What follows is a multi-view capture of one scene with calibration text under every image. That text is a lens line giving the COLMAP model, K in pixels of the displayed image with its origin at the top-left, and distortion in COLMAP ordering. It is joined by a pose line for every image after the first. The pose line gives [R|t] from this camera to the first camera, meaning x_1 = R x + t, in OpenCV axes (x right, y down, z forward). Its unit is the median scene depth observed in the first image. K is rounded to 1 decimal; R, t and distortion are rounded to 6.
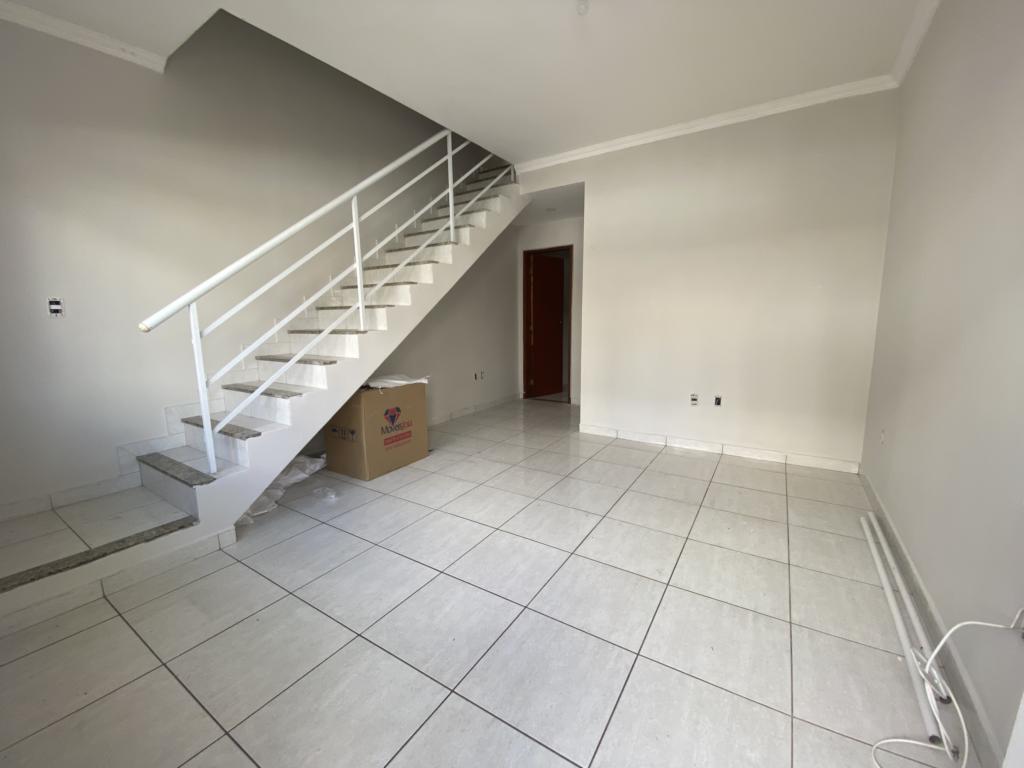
lens RADIAL K [[419.0, 0, 512.0], [0, 419.0, 384.0], [0, 0, 1]] dist [0.020090, -0.017745]
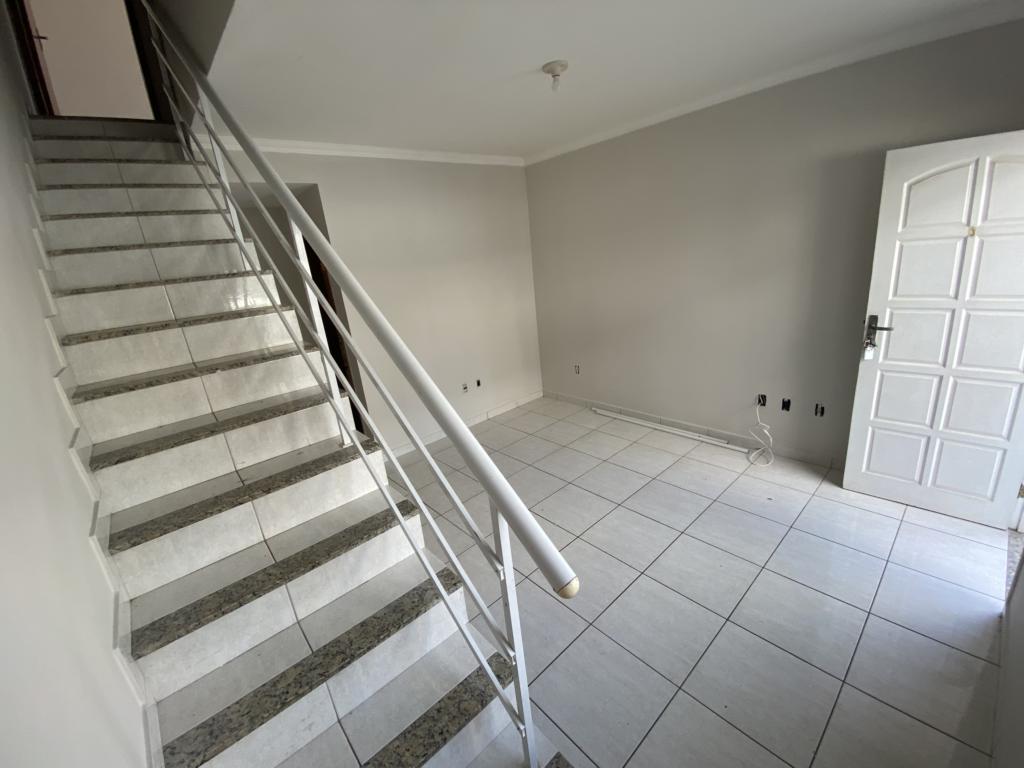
lens RADIAL K [[419.0, 0, 512.0], [0, 419.0, 384.0], [0, 0, 1]] dist [0.020090, -0.017745]
pose [[0.263931, -0.303281, 0.915621, -0.794580], [0.241879, 0.939759, 0.241554, -0.289289], [-0.933721, 0.157716, 0.321389, 0.579857]]
